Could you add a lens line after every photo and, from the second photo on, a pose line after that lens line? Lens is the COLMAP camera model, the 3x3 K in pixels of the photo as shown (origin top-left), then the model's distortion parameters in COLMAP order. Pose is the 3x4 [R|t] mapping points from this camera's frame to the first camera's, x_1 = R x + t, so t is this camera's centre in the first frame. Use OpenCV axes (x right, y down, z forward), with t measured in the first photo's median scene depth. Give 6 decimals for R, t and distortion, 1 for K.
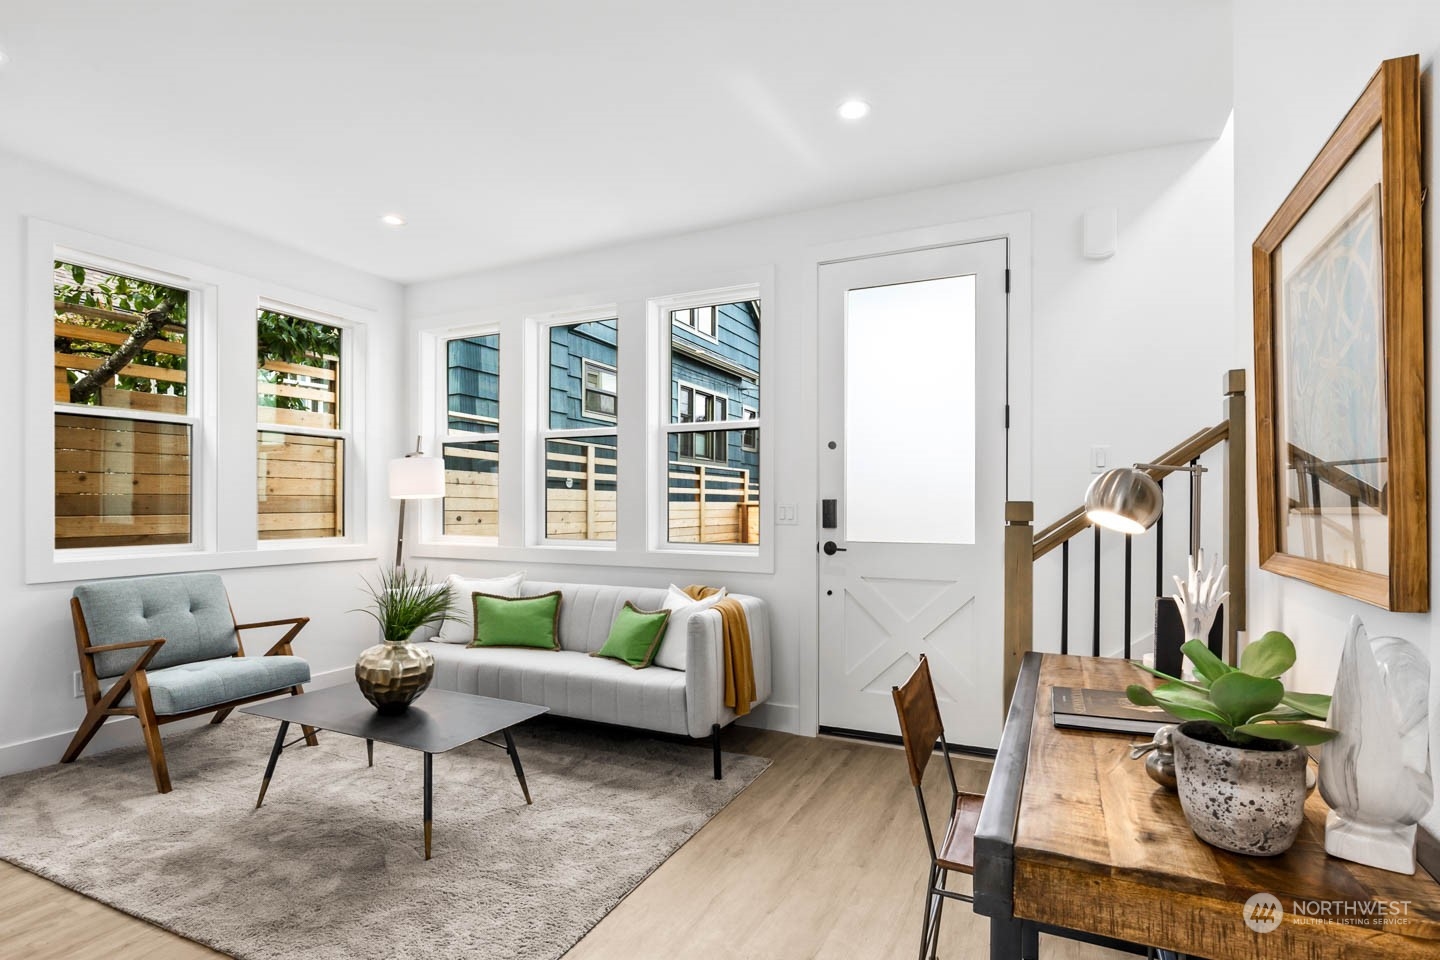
lens RADIAL K [[697.3, 0, 719.2], [0, 697.3, 489.3], [0, 0, 1]] dist [0.002865, 0.000028]
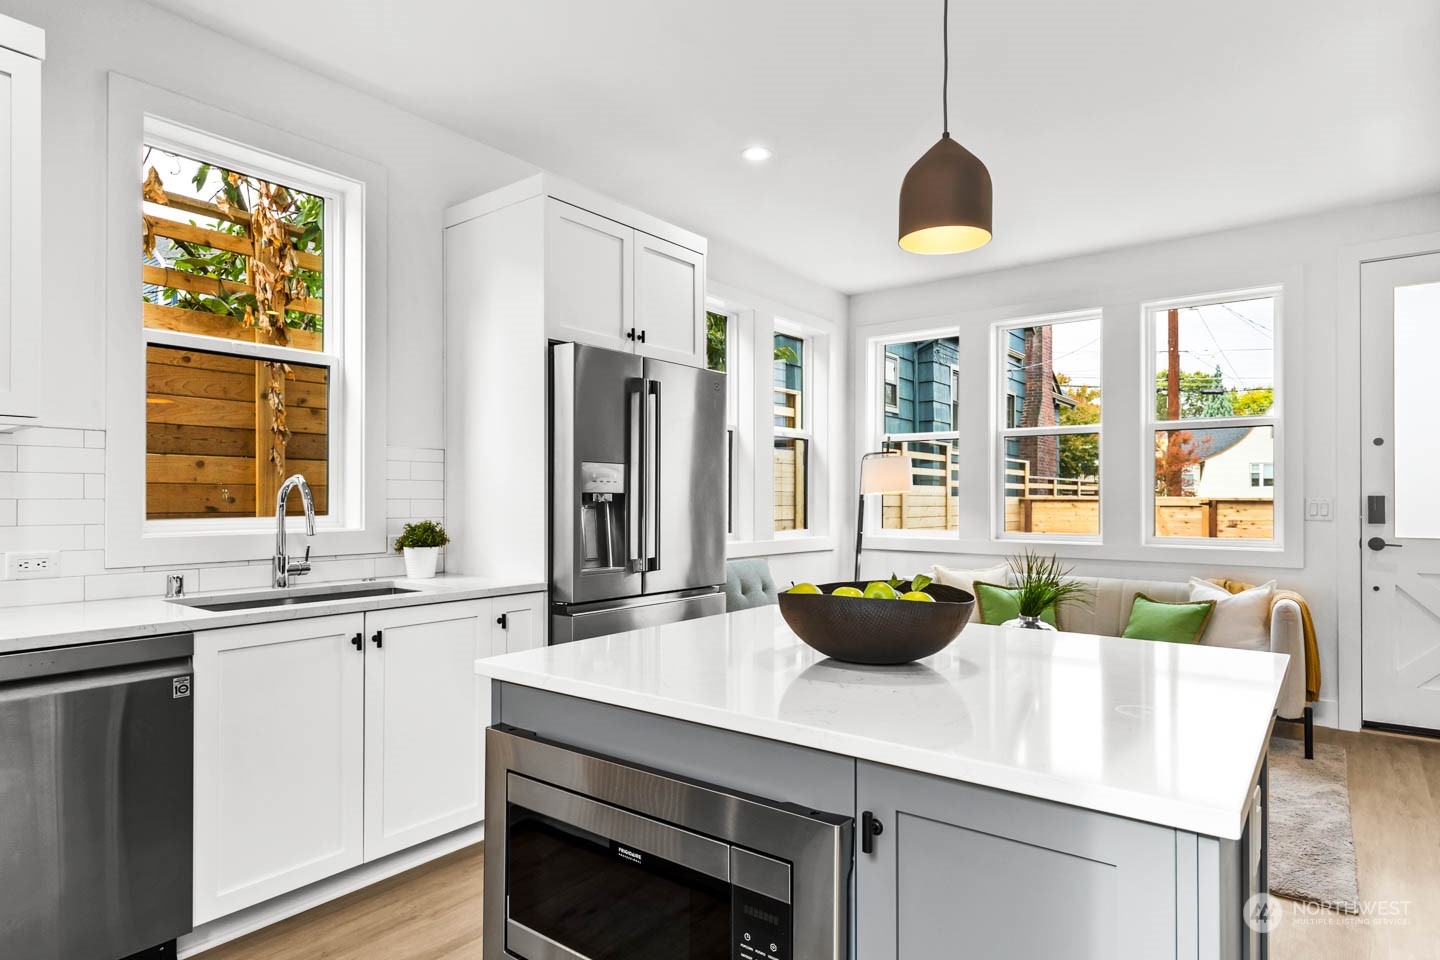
lens RADIAL K [[782.3, 0, 704.2], [0, 782.3, 487.9], [0, 0, 1]] dist [-0.001180, 0.001420]
pose [[0.977526, -0.002799, -0.210796, -0.523323], [0.004466, 0.999962, 0.007431, -0.008633], [0.210767, -0.008205, 0.977502, -0.287164]]
